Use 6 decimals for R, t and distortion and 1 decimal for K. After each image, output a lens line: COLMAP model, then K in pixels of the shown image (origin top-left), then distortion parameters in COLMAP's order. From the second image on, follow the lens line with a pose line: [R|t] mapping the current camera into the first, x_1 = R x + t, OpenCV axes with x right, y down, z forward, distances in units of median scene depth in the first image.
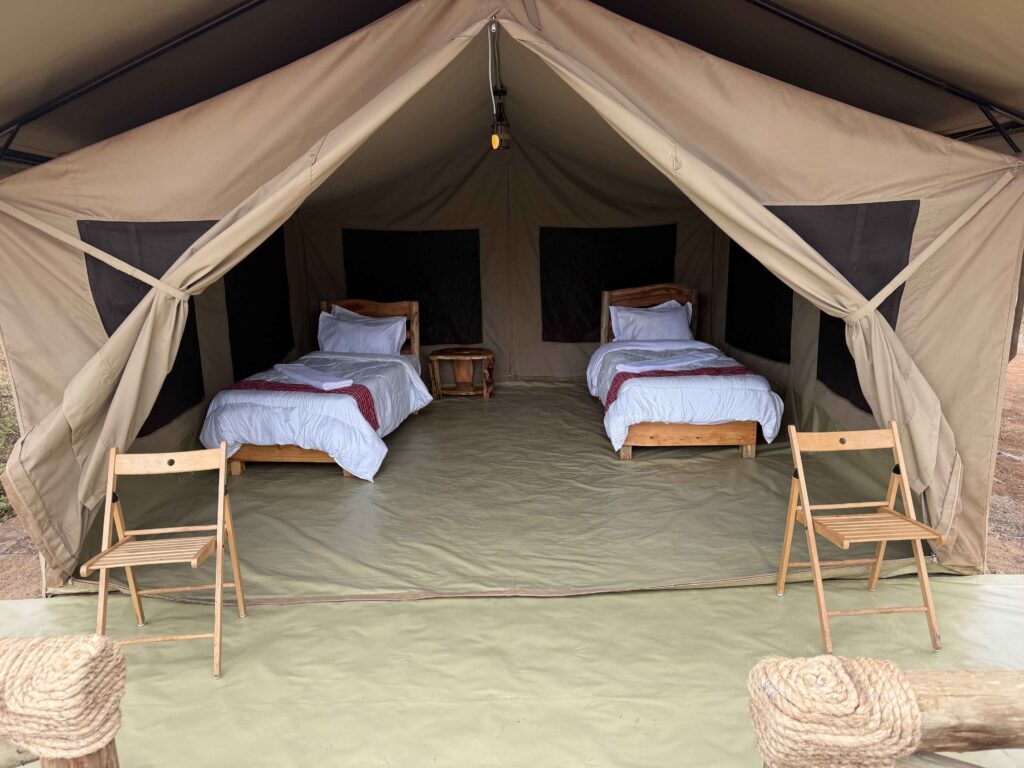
lens RADIAL K [[717.0, 0, 511.3], [0, 717.0, 390.7], [0, 0, 1]] dist [0.109799, -0.159073]
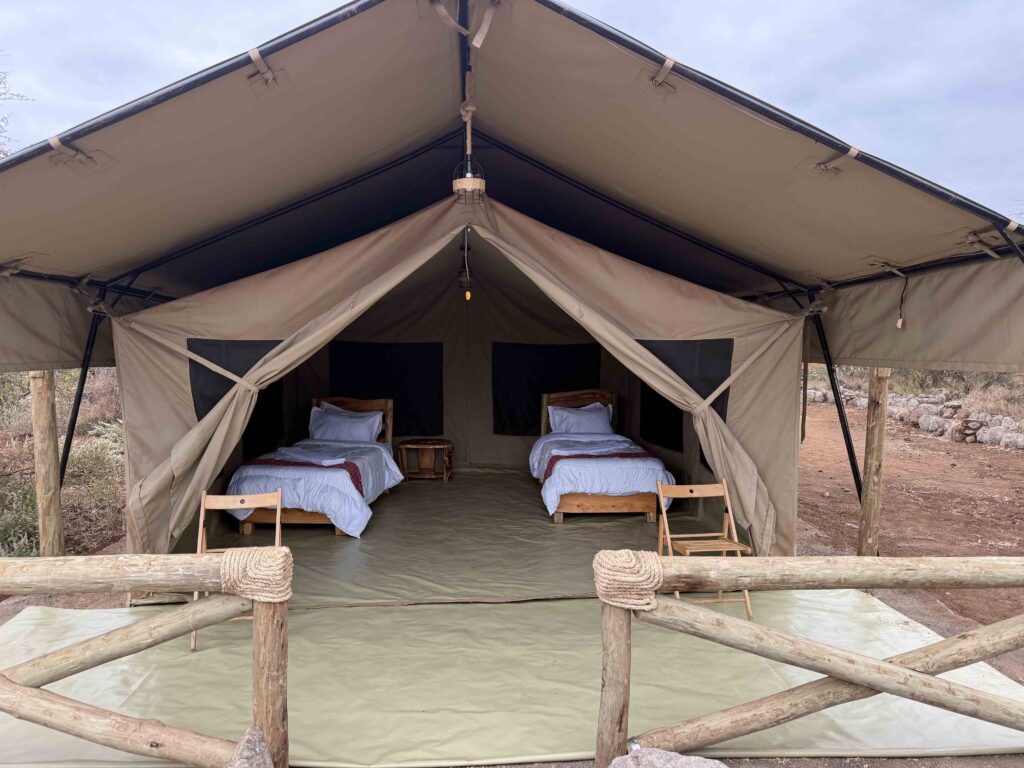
lens RADIAL K [[717.0, 0, 511.3], [0, 717.0, 390.7], [0, 0, 1]] dist [0.109799, -0.159073]
pose [[0.997245, 0.018570, 0.071820, -0.034415], [-0.007928, 0.989296, -0.145706, 0.080960], [-0.073757, 0.144735, 0.986718, -0.480168]]
